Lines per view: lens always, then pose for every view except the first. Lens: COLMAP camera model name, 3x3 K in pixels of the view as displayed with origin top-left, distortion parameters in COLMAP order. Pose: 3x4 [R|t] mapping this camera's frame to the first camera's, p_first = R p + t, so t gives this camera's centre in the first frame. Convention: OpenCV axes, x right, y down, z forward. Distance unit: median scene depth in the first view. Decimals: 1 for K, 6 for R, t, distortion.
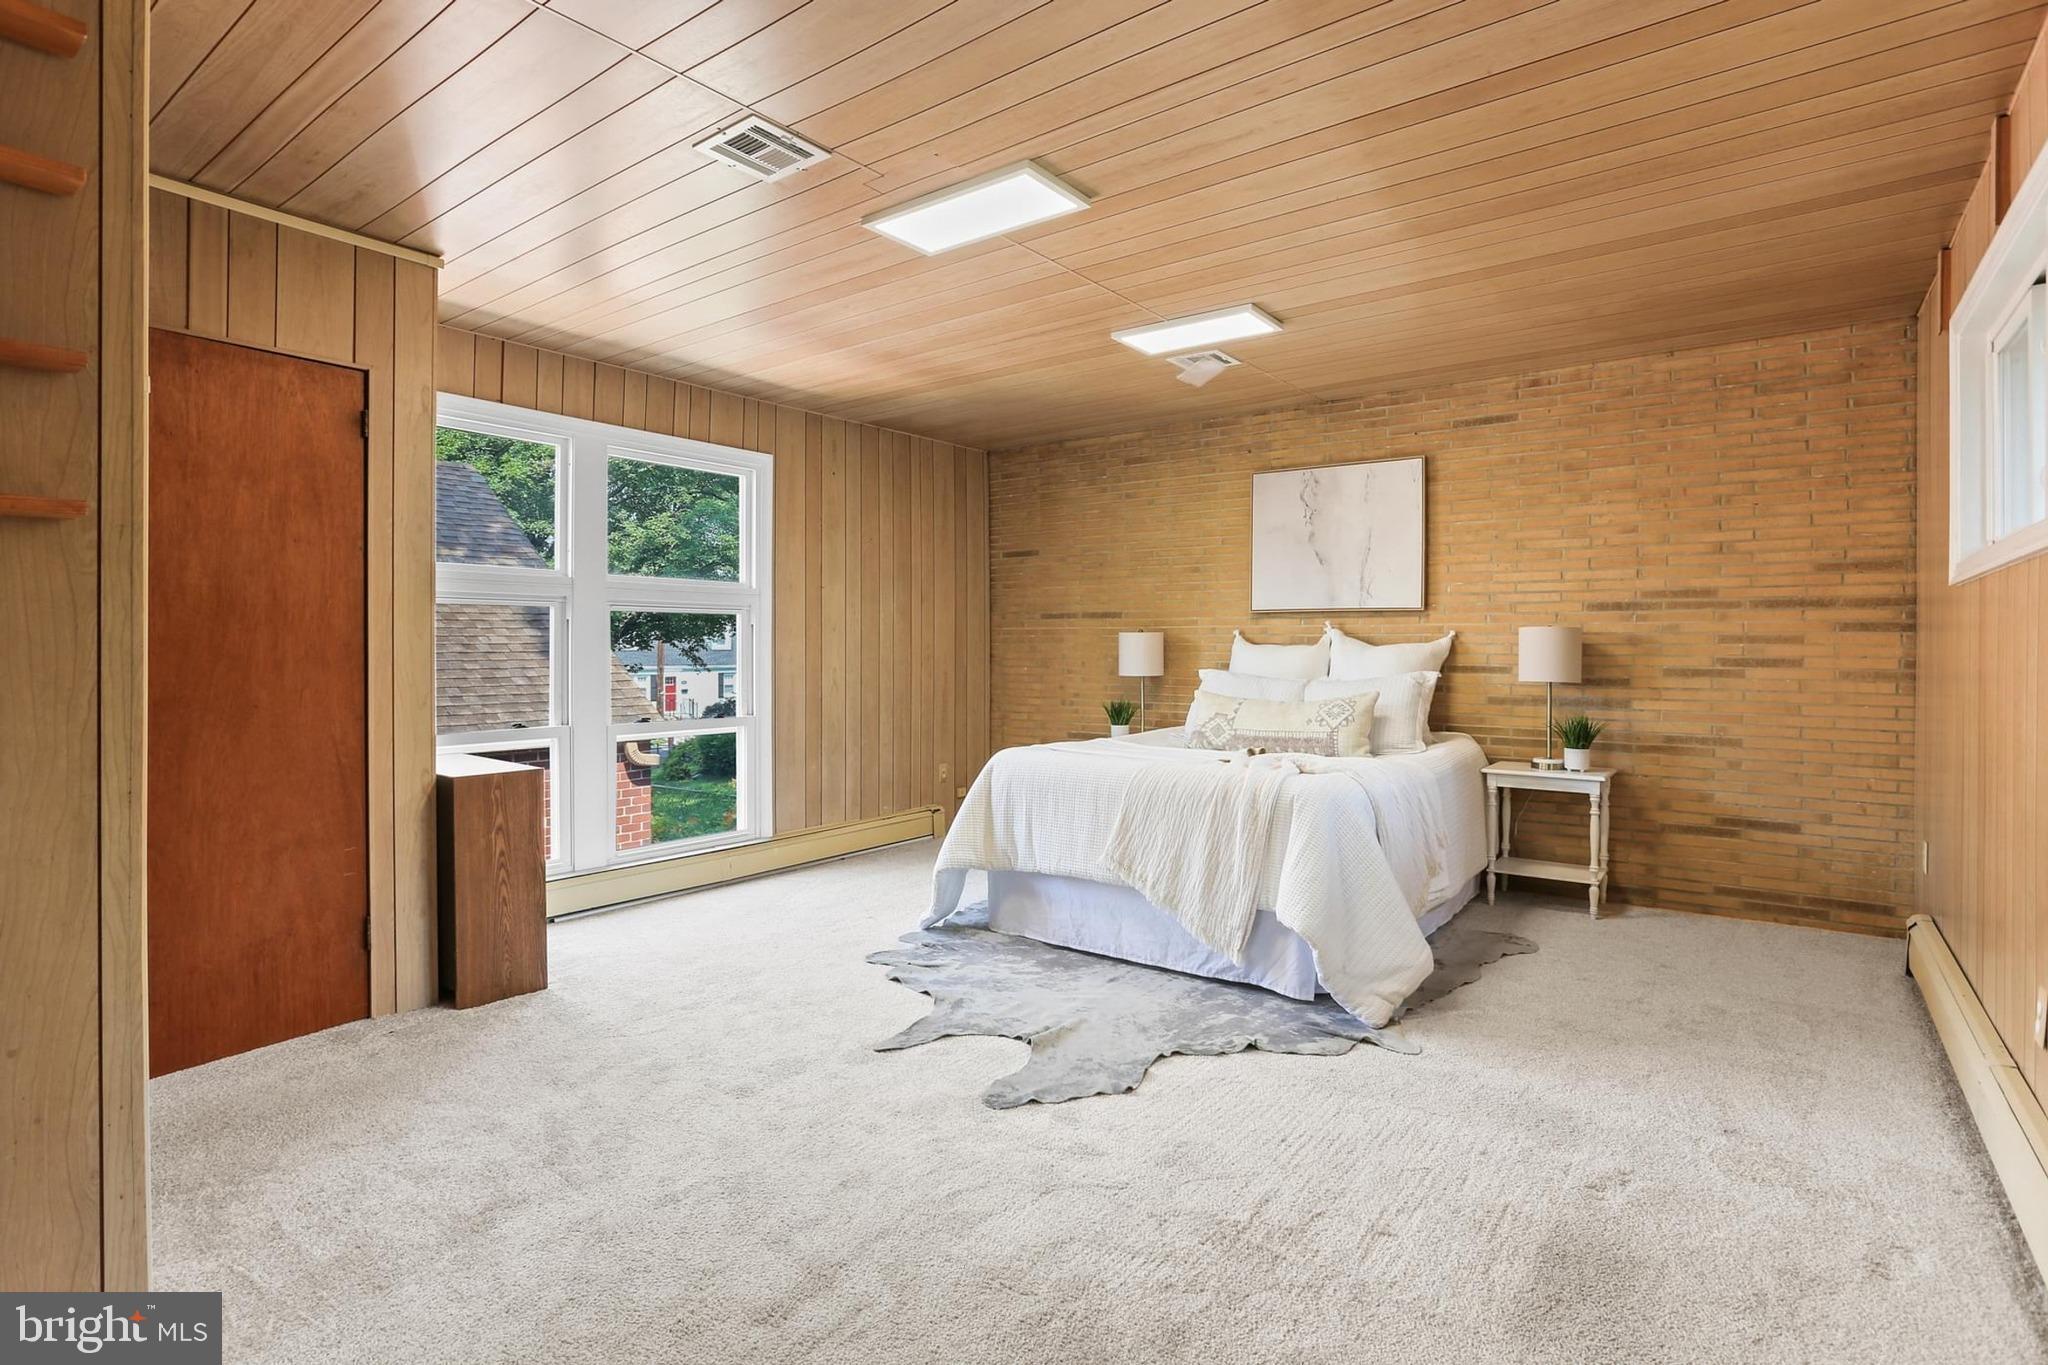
lens RADIAL K [[1016.7, 0, 1015.0], [0, 1016.7, 667.4], [0, 0, 1]] dist [-0.060708, 0.032971]
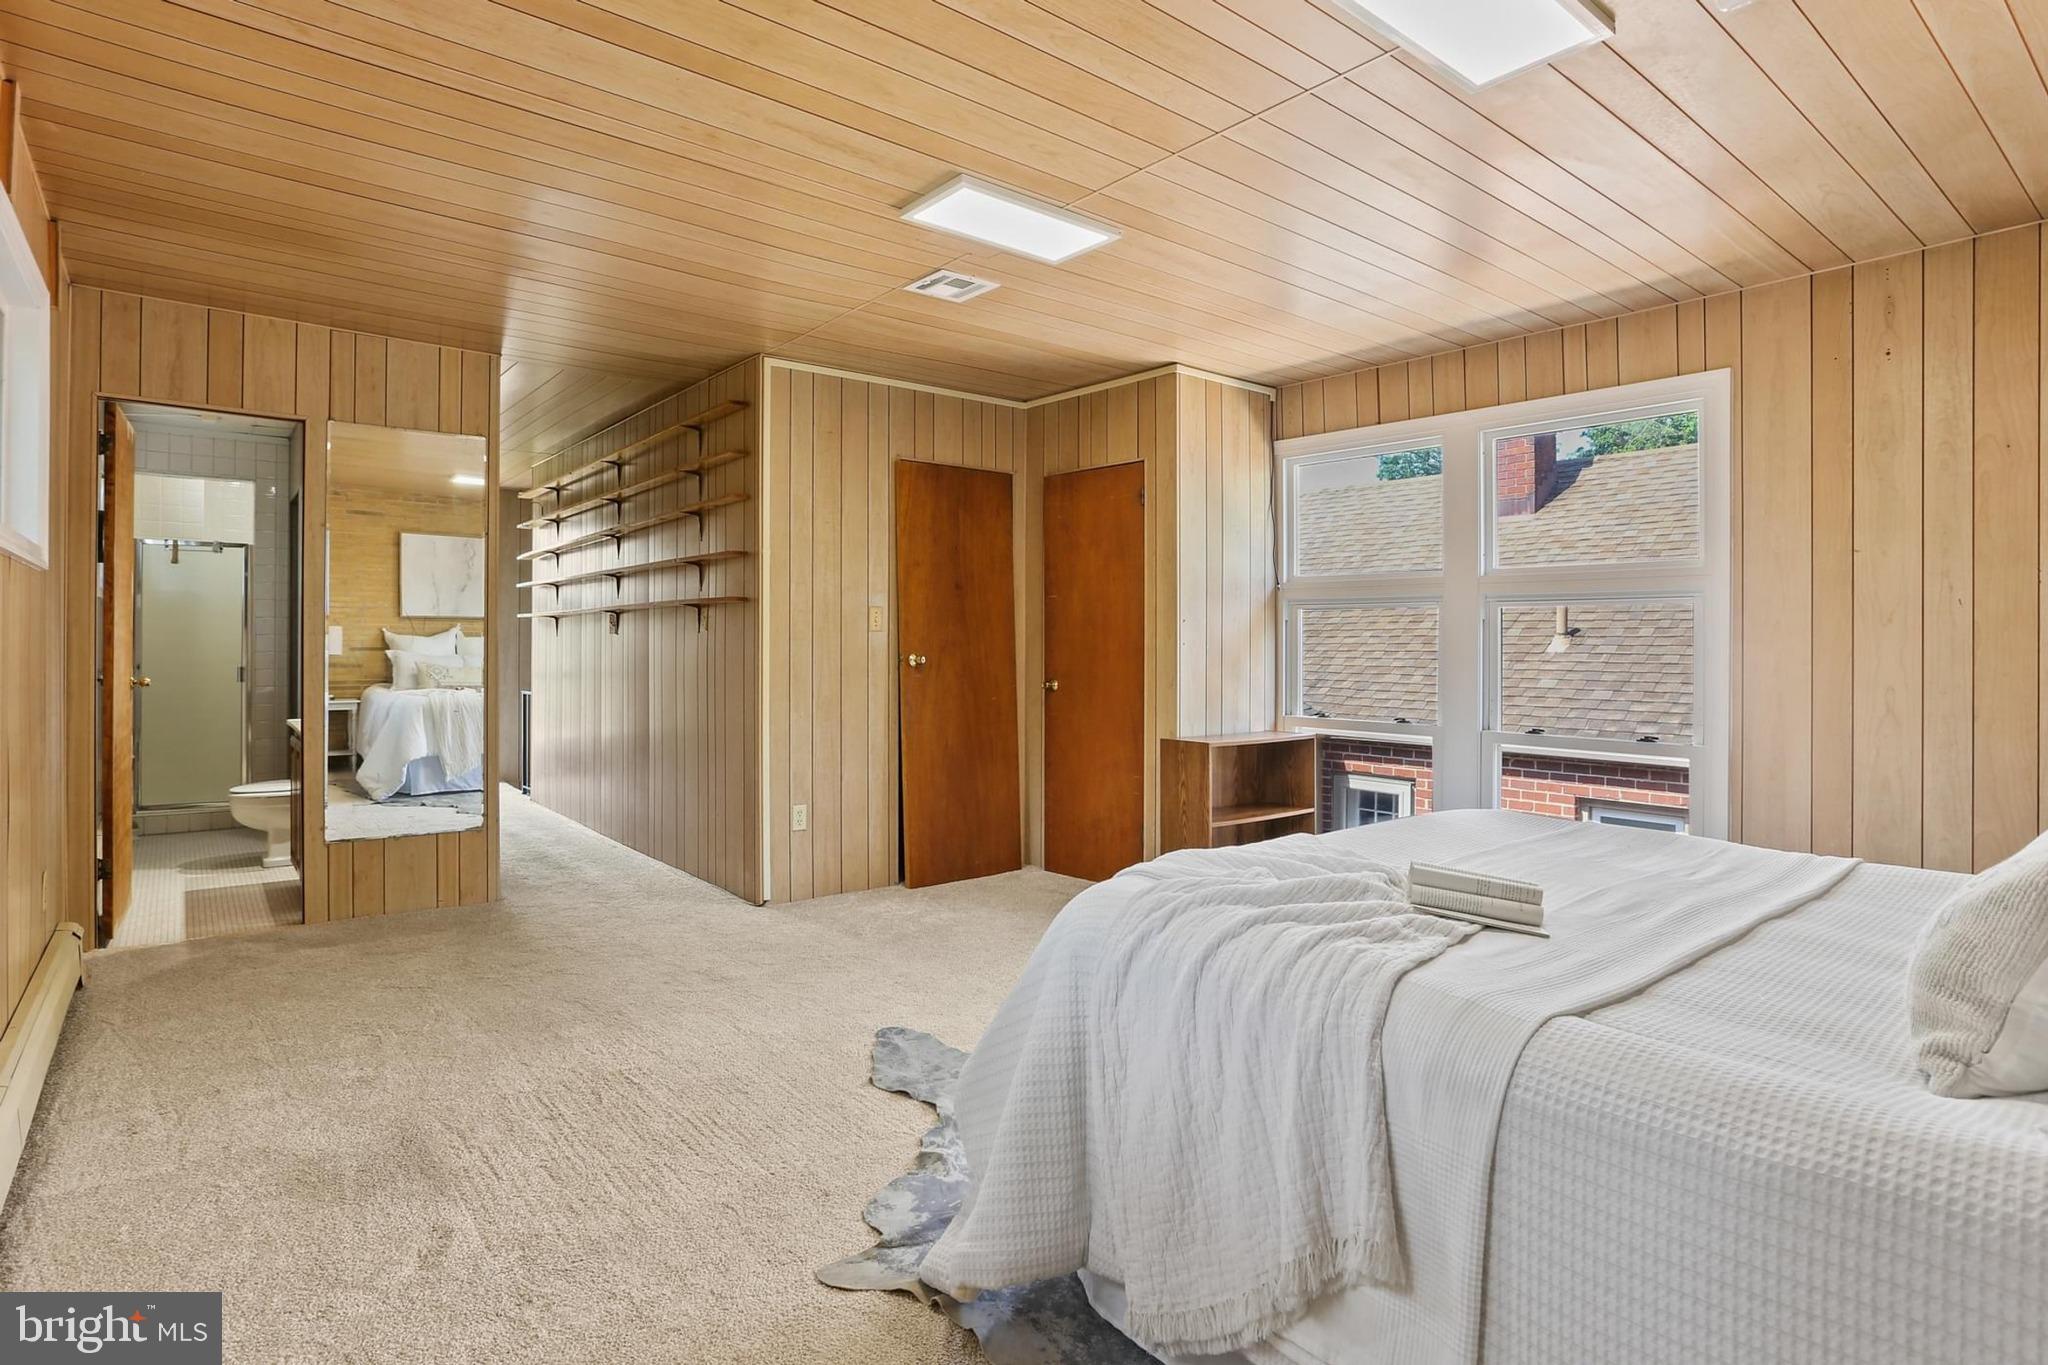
lens RADIAL K [[1063.9, 0, 1003.0], [0, 1063.9, 649.5], [0, 0, 1]] dist [-0.028298, 0.000287]
pose [[-0.241726, 0.000524, -0.970344, 0.969442], [-0.028486, 0.999565, 0.007636, -0.019404], [0.969926, 0.029487, -0.241606, 1.200584]]
